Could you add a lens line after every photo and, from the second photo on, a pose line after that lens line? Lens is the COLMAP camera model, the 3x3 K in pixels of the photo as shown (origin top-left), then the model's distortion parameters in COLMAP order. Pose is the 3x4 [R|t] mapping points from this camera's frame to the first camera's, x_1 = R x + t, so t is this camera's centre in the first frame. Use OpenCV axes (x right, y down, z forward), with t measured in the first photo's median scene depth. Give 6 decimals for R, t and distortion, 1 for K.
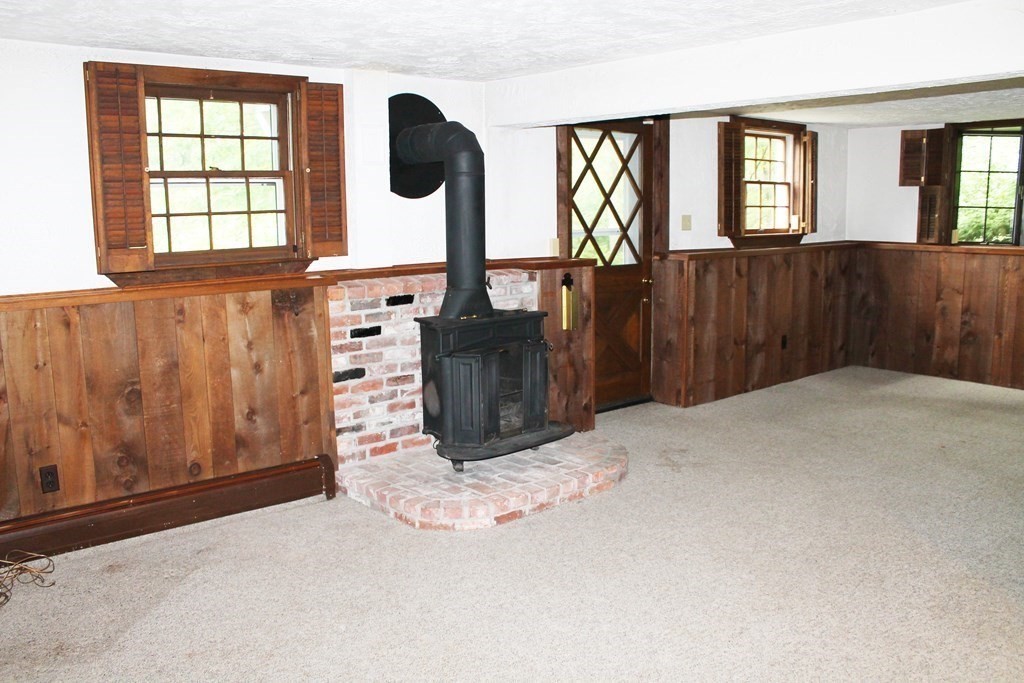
lens RADIAL K [[864.6, 0, 512.0], [0, 864.6, 341.5], [0, 0, 1]] dist [-0.160207, 0.143874]
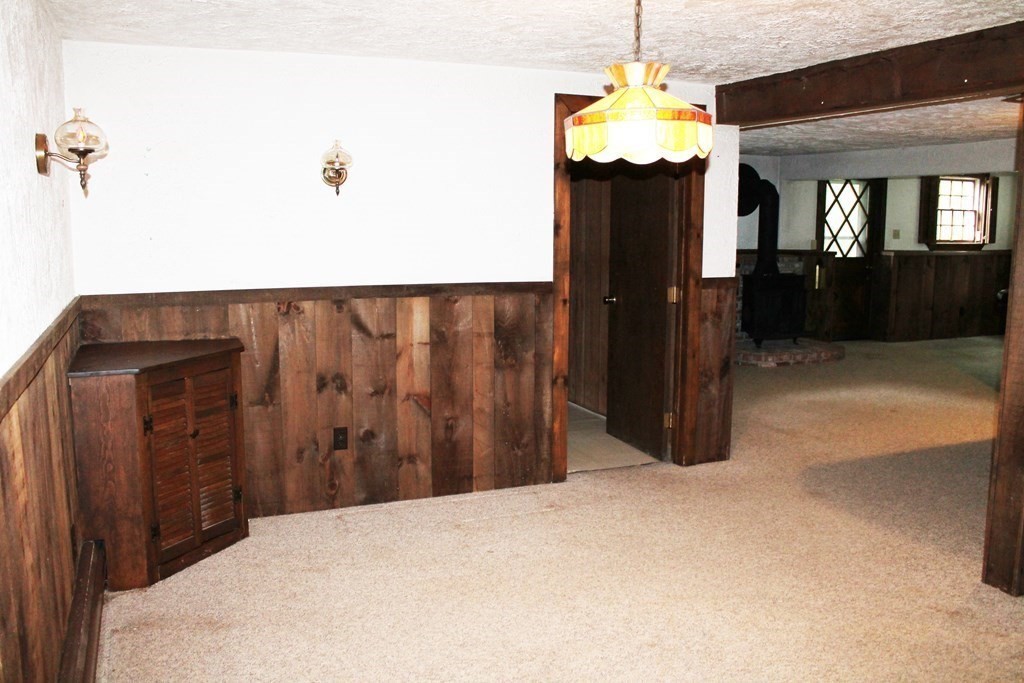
lens RADIAL K [[864.6, 0, 512.0], [0, 864.6, 341.5], [0, 0, 1]] dist [-0.160207, 0.143874]
pose [[0.953461, 0.060816, -0.295319, -0.015861], [-0.063676, 0.997971, -0.000068, 0.127464], [0.294715, 0.018870, 0.955399, -0.843354]]
